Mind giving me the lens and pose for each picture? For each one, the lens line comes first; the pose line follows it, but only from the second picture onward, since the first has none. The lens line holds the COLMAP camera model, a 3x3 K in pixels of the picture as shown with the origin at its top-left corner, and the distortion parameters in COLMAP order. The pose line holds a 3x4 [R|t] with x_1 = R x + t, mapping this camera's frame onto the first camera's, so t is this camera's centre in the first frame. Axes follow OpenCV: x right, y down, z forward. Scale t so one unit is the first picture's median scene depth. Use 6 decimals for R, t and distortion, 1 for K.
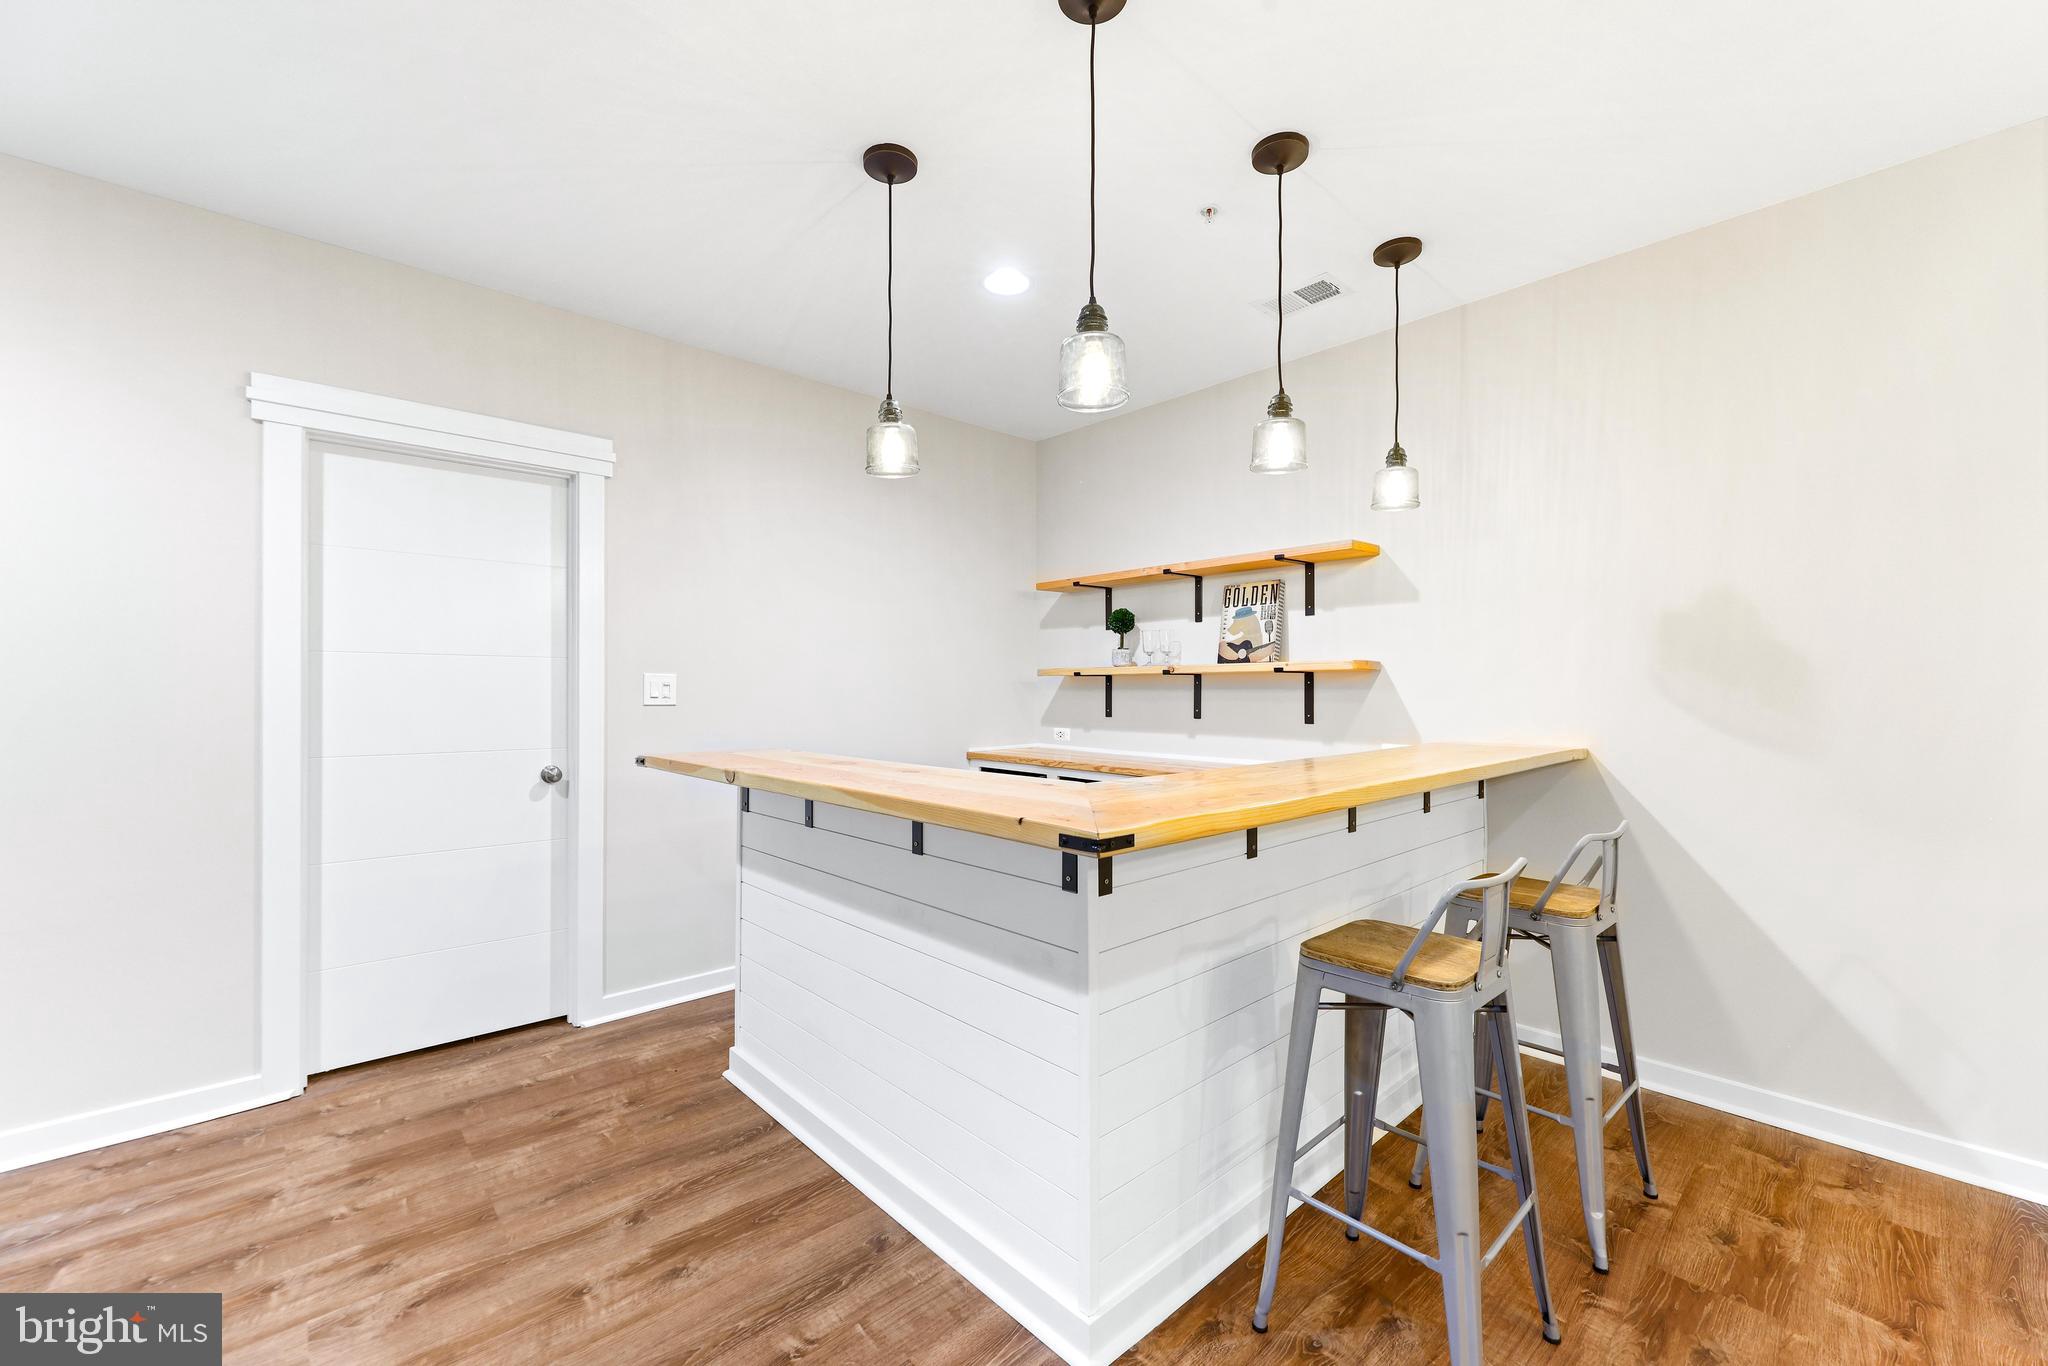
lens RADIAL K [[831.2, 0, 1028.1], [0, 831.2, 681.5], [0, 0, 1]] dist [-0.000314, -0.000285]
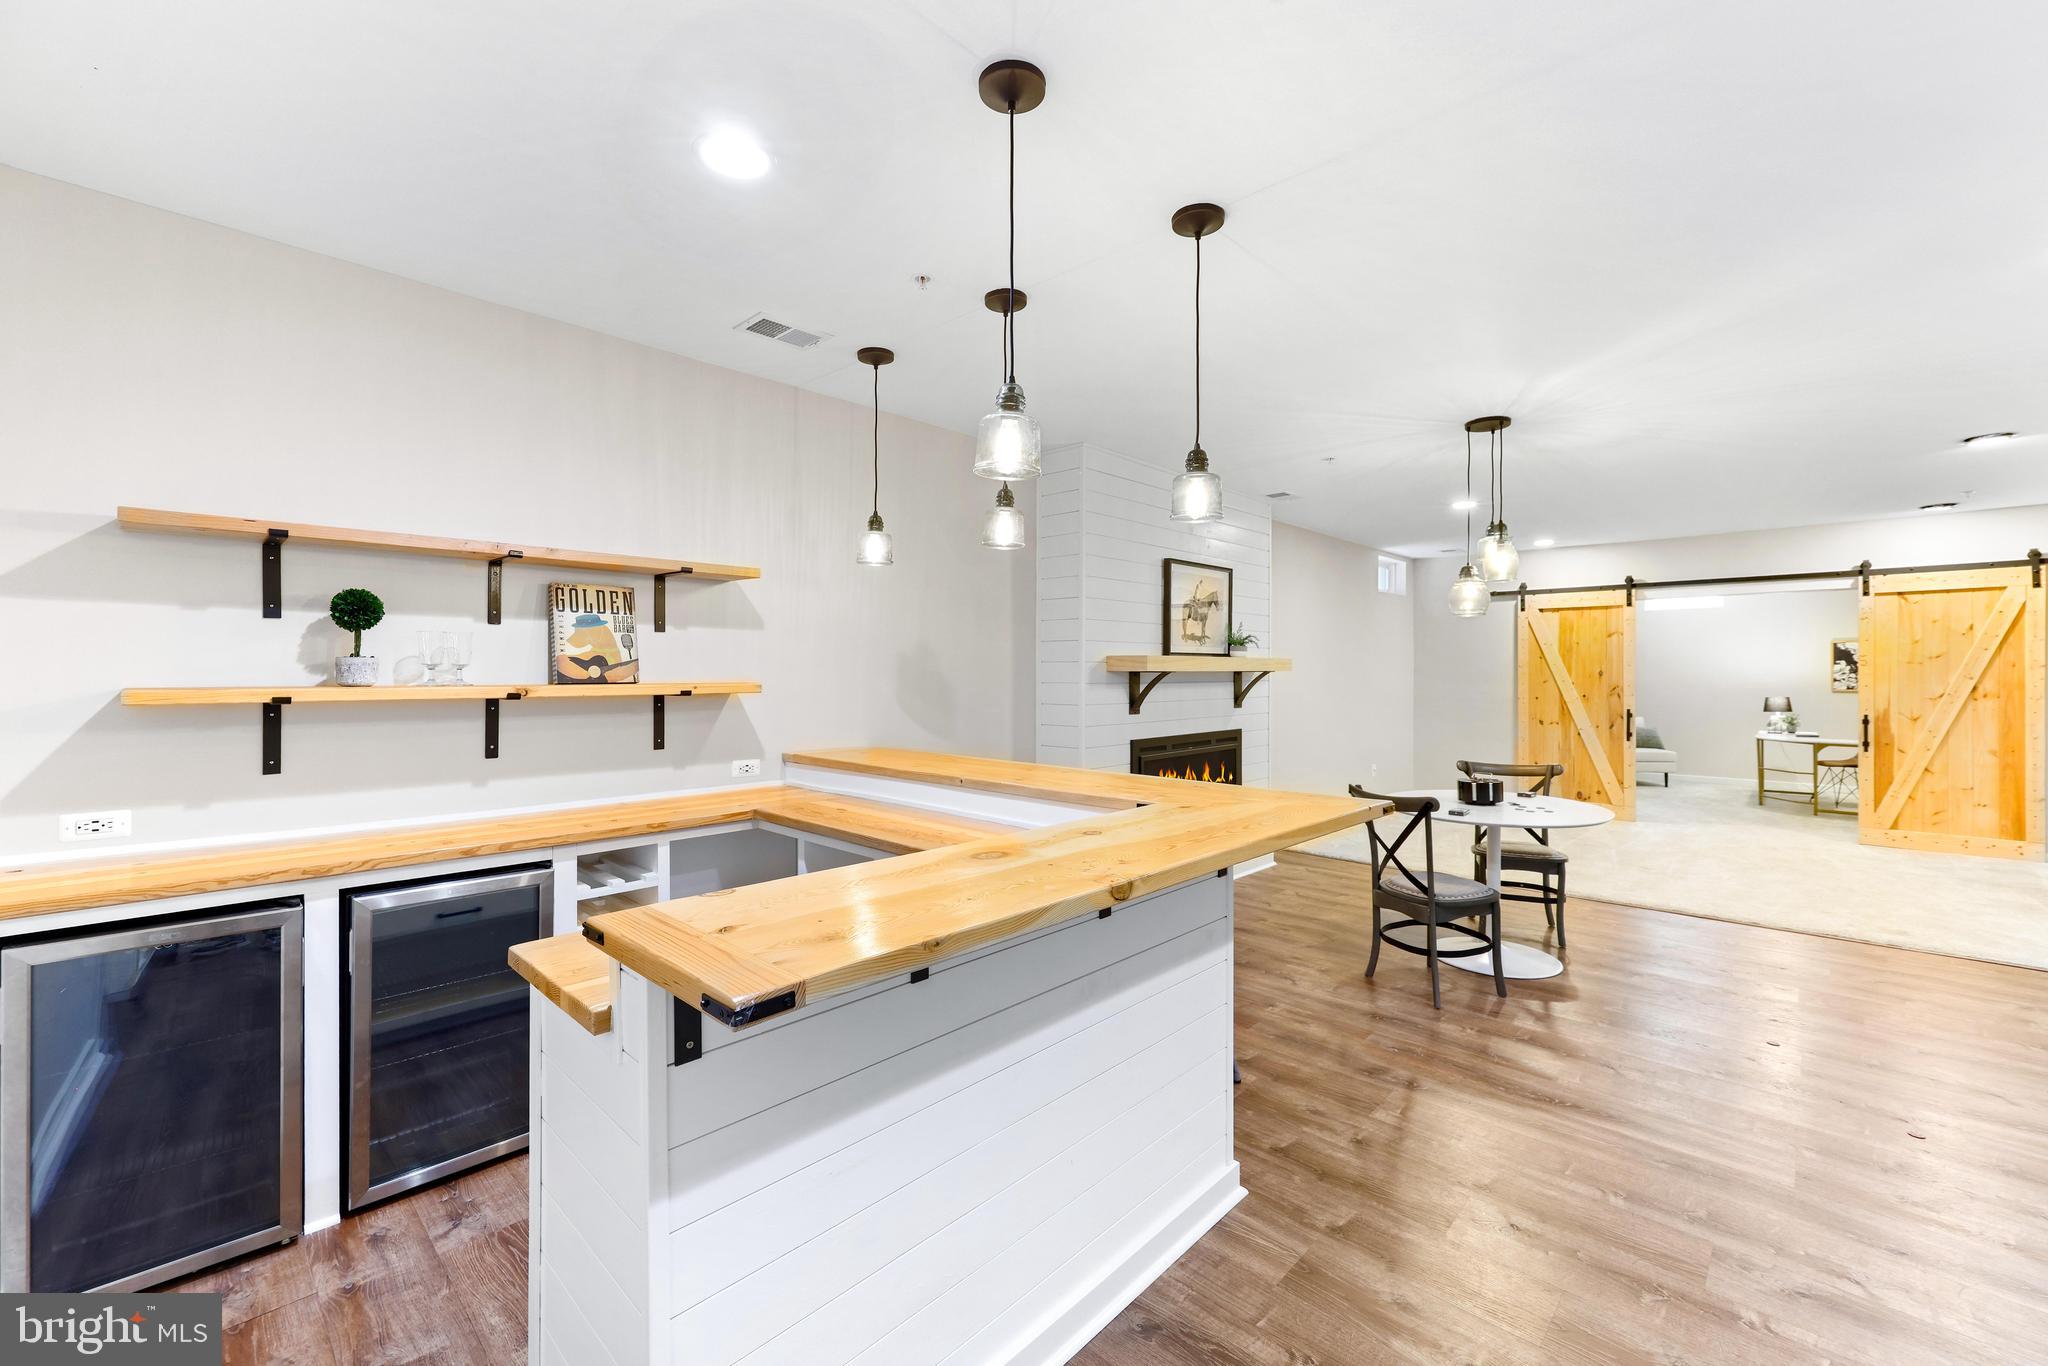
lens RADIAL K [[831.2, 0, 1014.0], [0, 831.2, 673.5], [0, 0, 1]] dist [-0.000314, -0.000285]
pose [[-0.054755, 0.001053, 0.998499, -0.592126], [-0.009659, 0.999952, -0.001584, -0.034902], [-0.998453, -0.009731, -0.054742, 0.643884]]
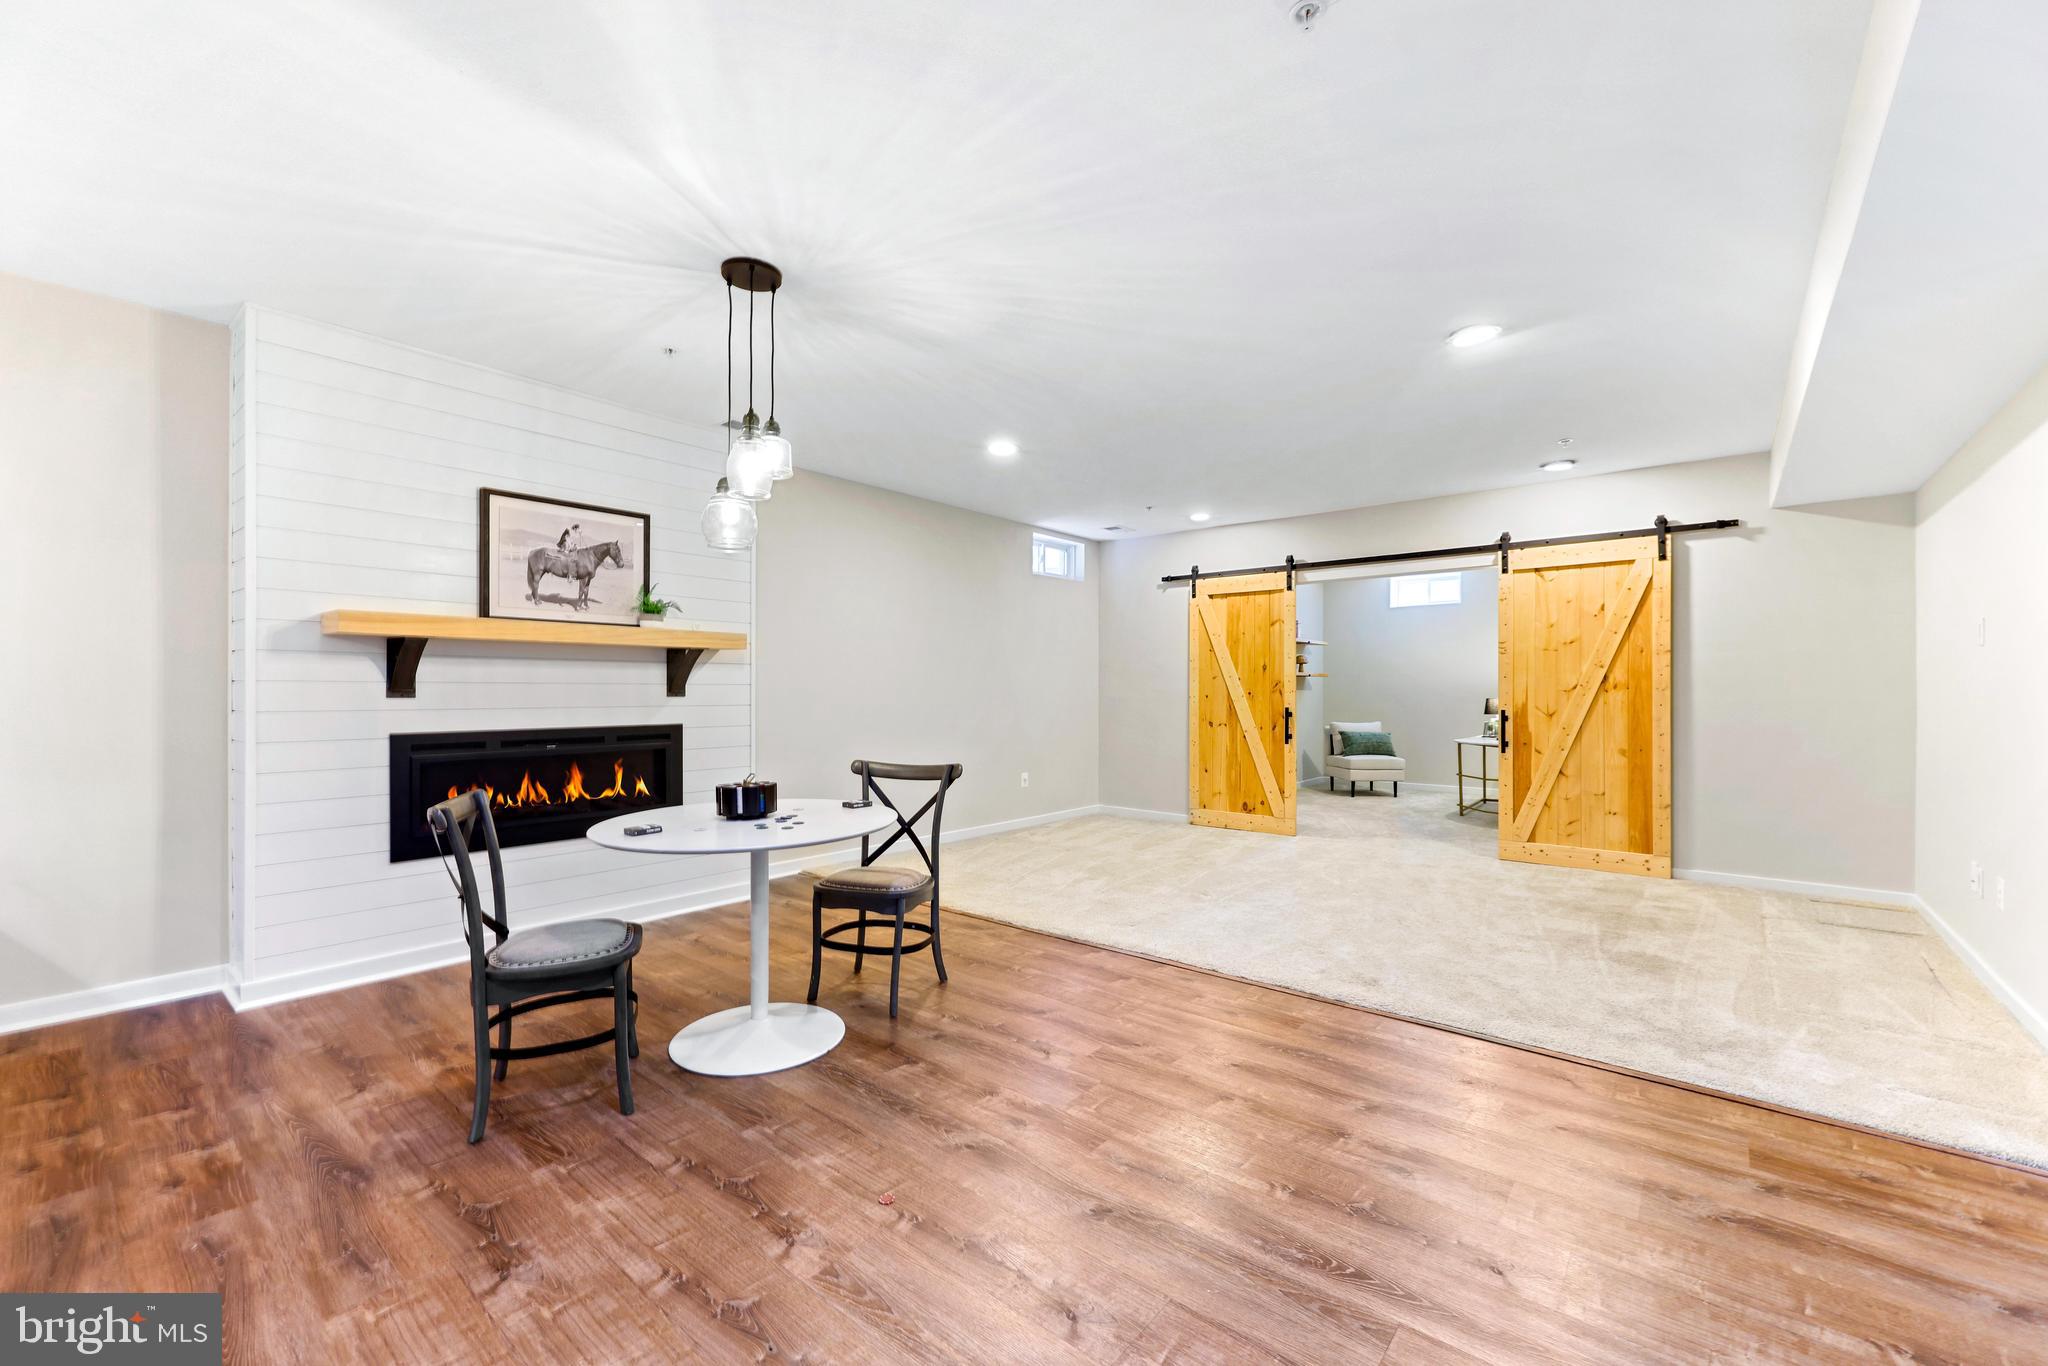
lens RADIAL K [[831.2, 0, 1020.9], [0, 831.2, 689.7], [0, 0, 1]] dist [-0.000314, -0.000285]
pose [[-0.134757, 0.003903, 0.990871, -0.306505], [-0.010609, 0.999929, -0.005381, 0.016097], [-0.990822, -0.011237, -0.134706, -0.234998]]
